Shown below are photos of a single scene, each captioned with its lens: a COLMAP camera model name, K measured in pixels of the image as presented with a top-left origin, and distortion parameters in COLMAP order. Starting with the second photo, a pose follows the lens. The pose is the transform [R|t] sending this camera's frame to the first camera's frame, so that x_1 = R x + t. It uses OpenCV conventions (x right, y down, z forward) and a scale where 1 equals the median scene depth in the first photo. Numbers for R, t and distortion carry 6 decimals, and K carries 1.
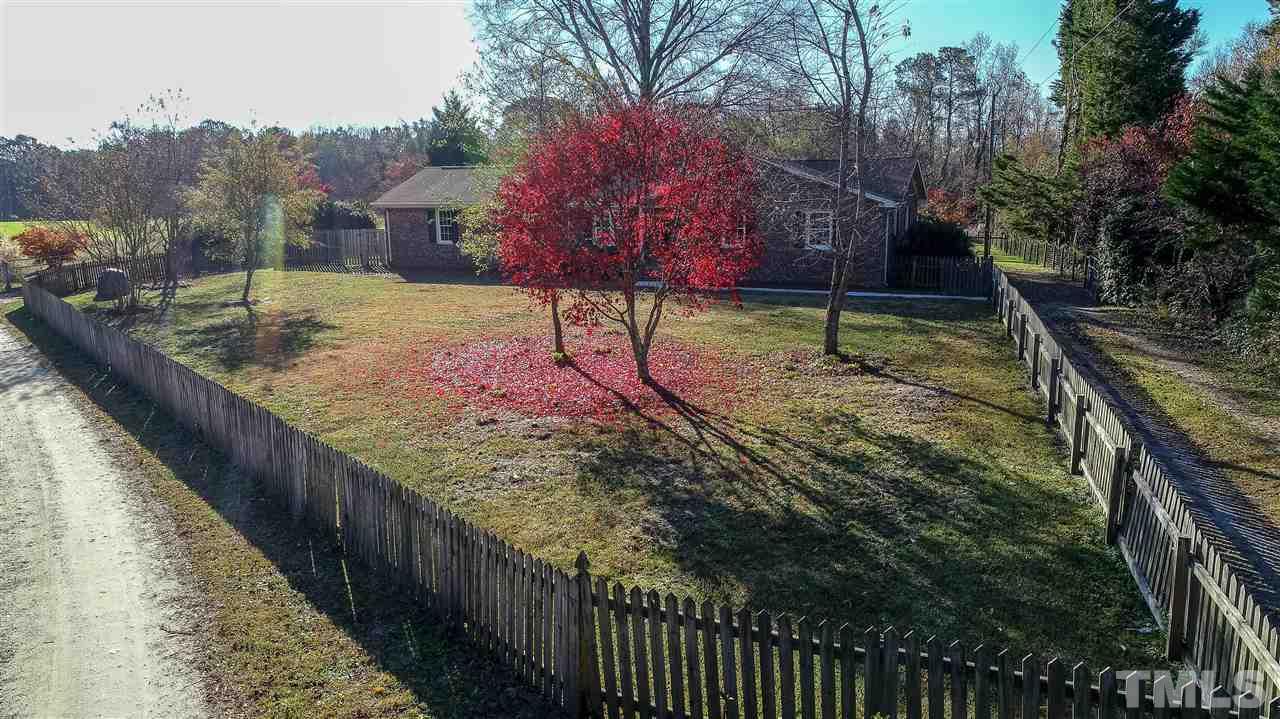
lens RADIAL K [[882.9, 0, 604.1], [0, 882.9, 369.6], [0, 0, 1]] dist [0.001900, -0.003702]
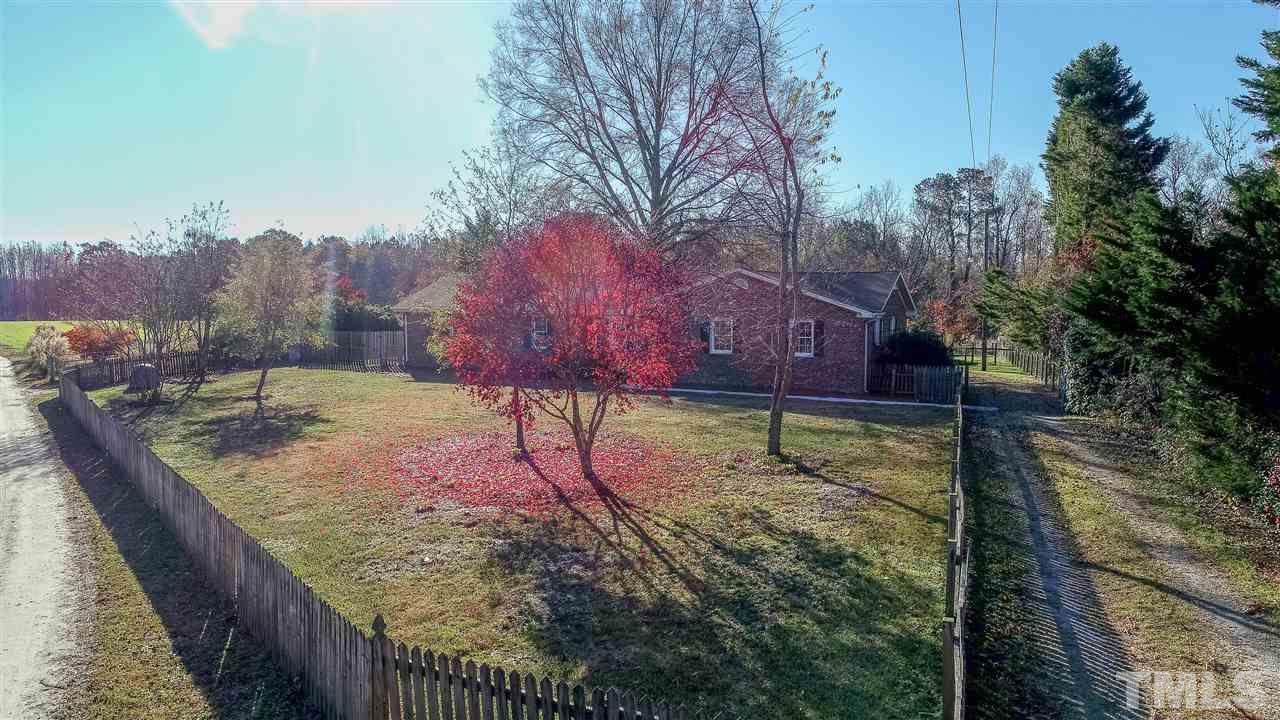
lens RADIAL K [[882.9, 0, 639.4], [0, 882.9, 359.6], [0, 0, 1]] dist [0.001900, -0.003702]
pose [[0.998475, 0.016539, -0.052676, 0.156999], [-0.023365, 0.991012, -0.131718, 0.012515], [0.050024, 0.132748, 0.989887, -0.053702]]
